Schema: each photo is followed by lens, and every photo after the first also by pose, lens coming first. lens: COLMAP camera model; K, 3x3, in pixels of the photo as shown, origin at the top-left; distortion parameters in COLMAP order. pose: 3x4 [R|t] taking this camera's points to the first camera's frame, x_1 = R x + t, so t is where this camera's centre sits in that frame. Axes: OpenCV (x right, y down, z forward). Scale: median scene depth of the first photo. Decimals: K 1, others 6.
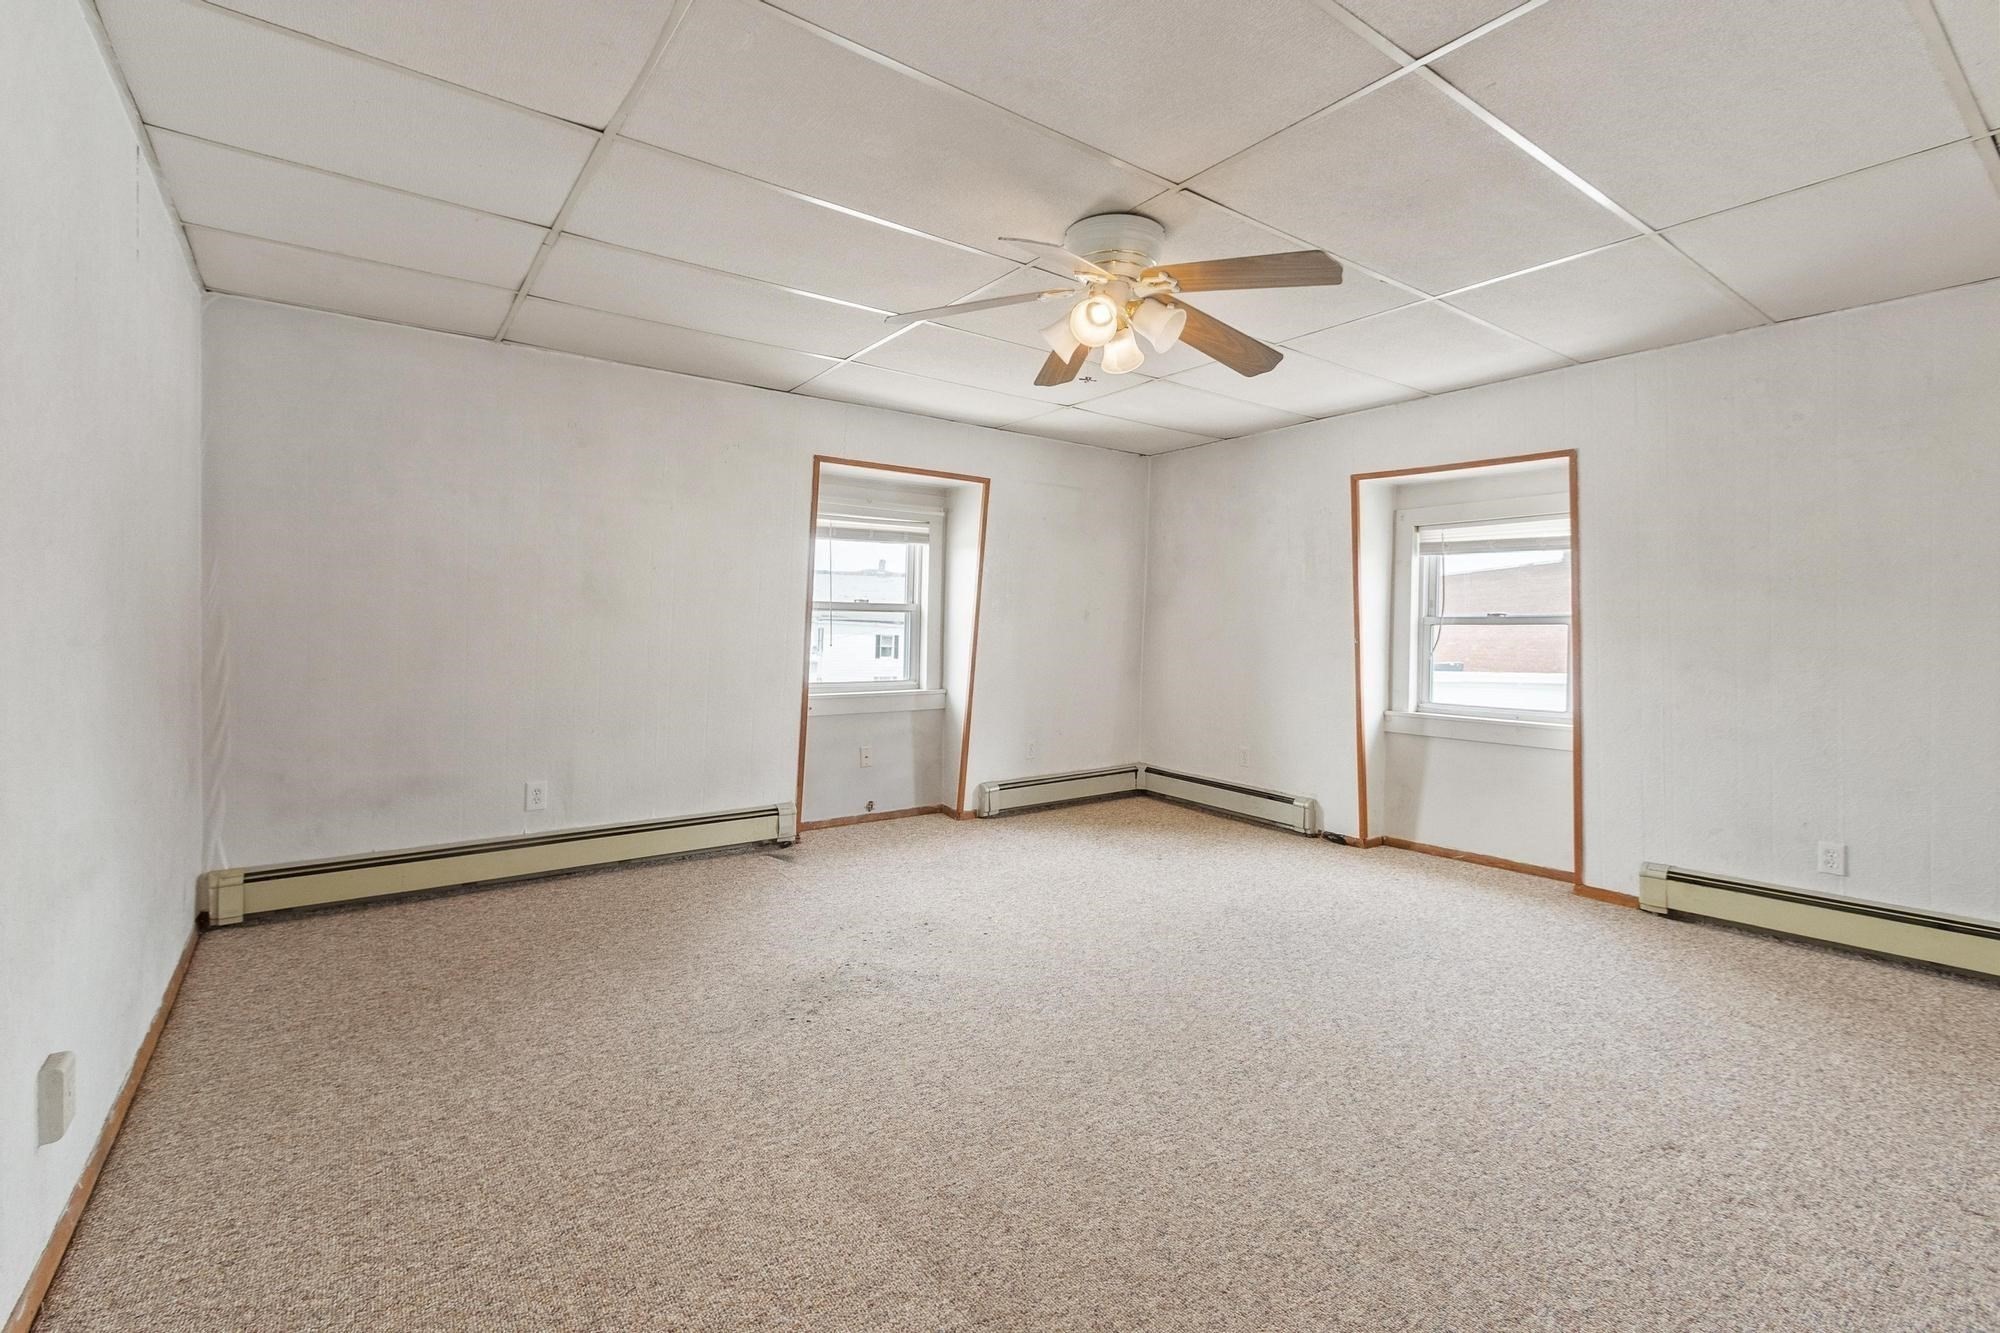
lens RADIAL K [[880.8, 0, 1000.0], [0, 880.8, 666.5], [0, 0, 1]] dist [0.000074, -0.000068]
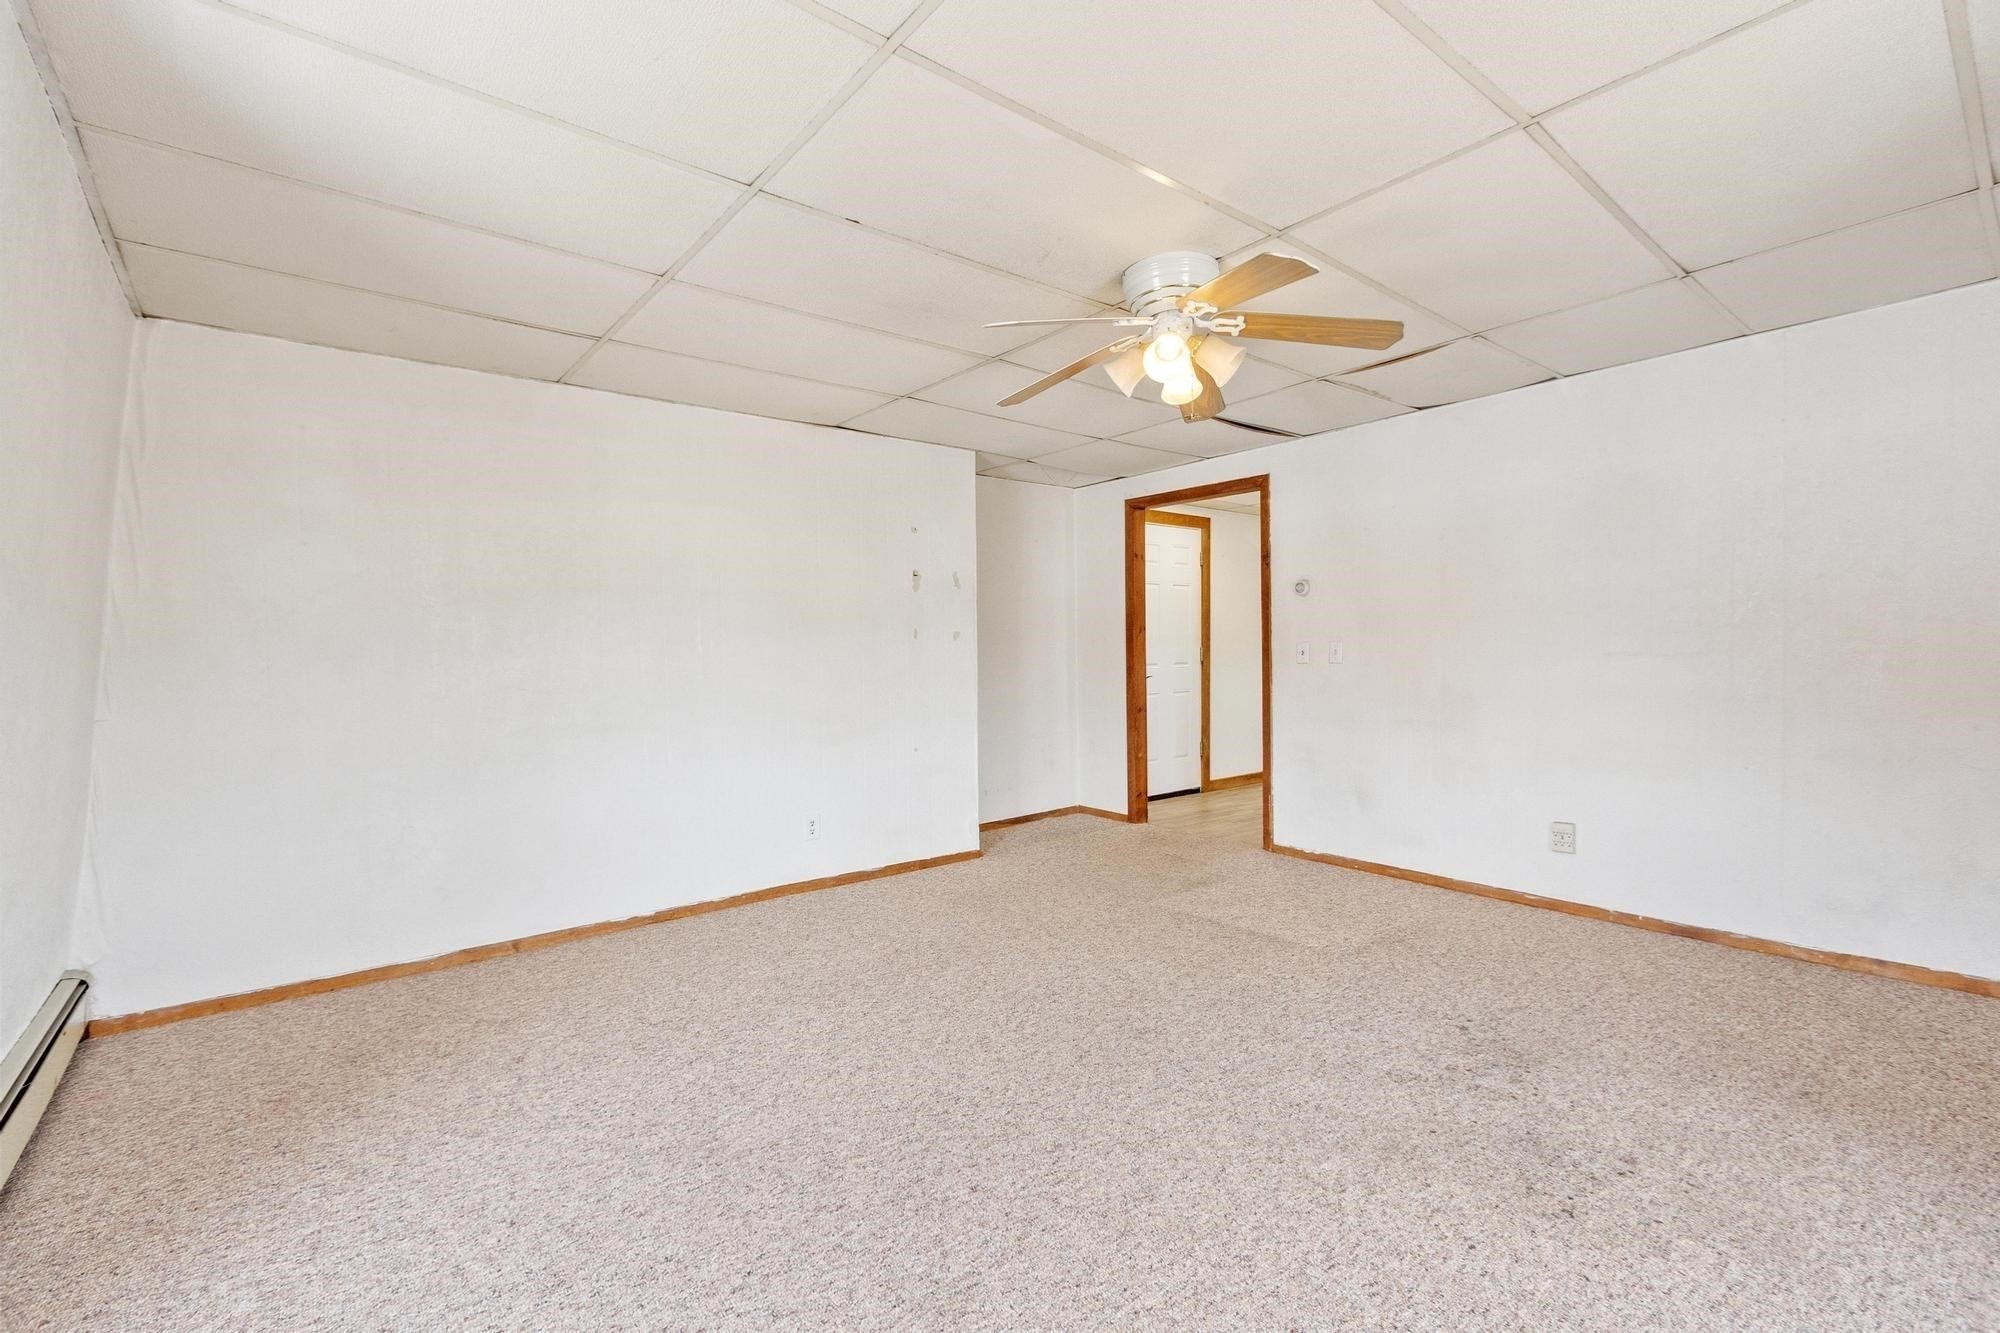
lens RADIAL K [[880.8, 0, 1000.0], [0, 880.8, 666.5], [0, 0, 1]] dist [0.000074, -0.000068]
pose [[-0.999031, 0.011129, -0.042572, 0.347212], [0.009056, 0.998779, 0.048574, -0.073086], [0.043061, 0.048141, -0.997912, 1.927411]]
